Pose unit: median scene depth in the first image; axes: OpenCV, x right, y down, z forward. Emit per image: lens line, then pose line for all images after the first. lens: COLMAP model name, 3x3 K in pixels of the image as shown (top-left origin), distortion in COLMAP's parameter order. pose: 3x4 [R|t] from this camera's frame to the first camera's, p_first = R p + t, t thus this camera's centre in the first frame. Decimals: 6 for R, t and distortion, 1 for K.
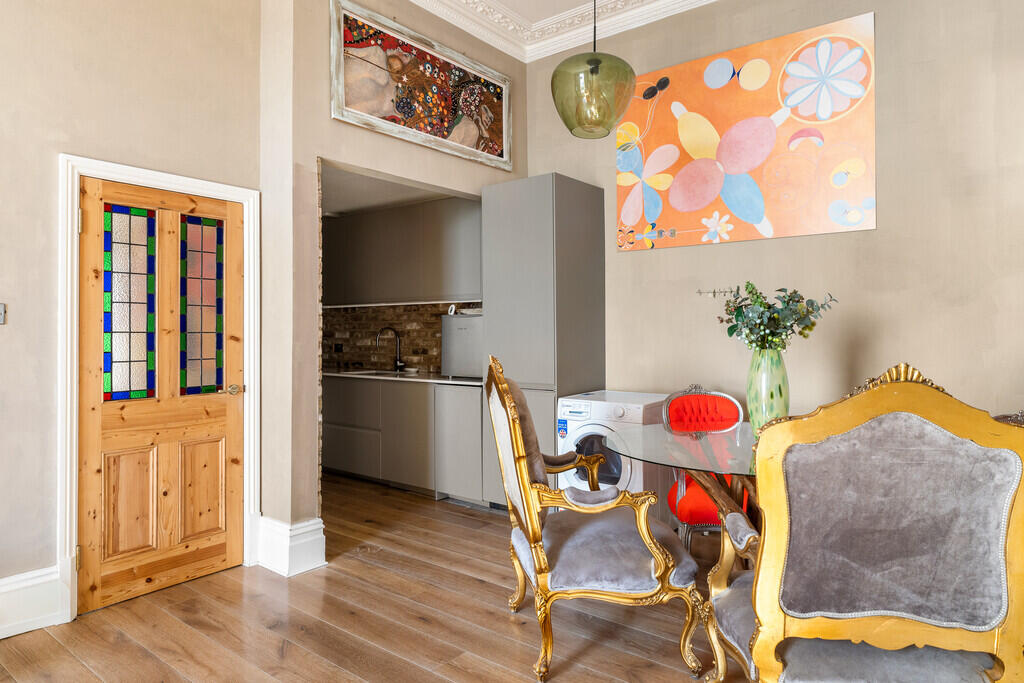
lens RADIAL K [[621.4, 0, 511.8], [0, 621.4, 324.3], [0, 0, 1]] dist [-0.004608, -0.000012]
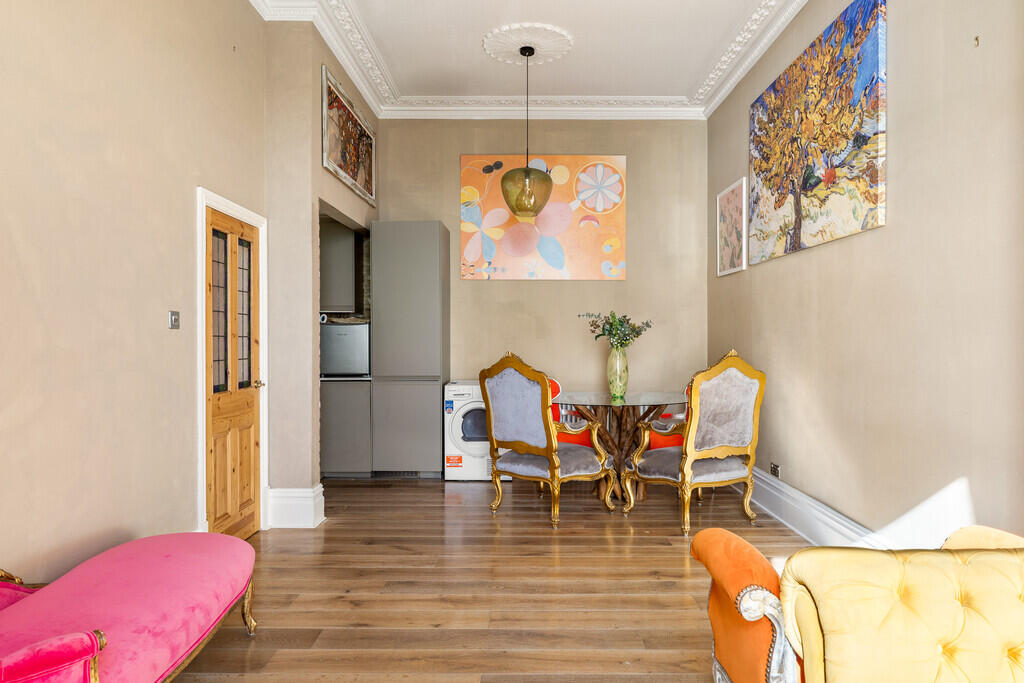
lens RADIAL K [[679.7, 0, 512.0], [0, 679.7, 341.5], [0, 0, 1]] dist [0.000565, 0.001042]
pose [[0.792691, 0.001520, 0.609622, -0.831792], [-0.011198, 0.999864, 0.012068, 0.000870], [-0.609521, -0.016393, 0.792600, -0.329598]]
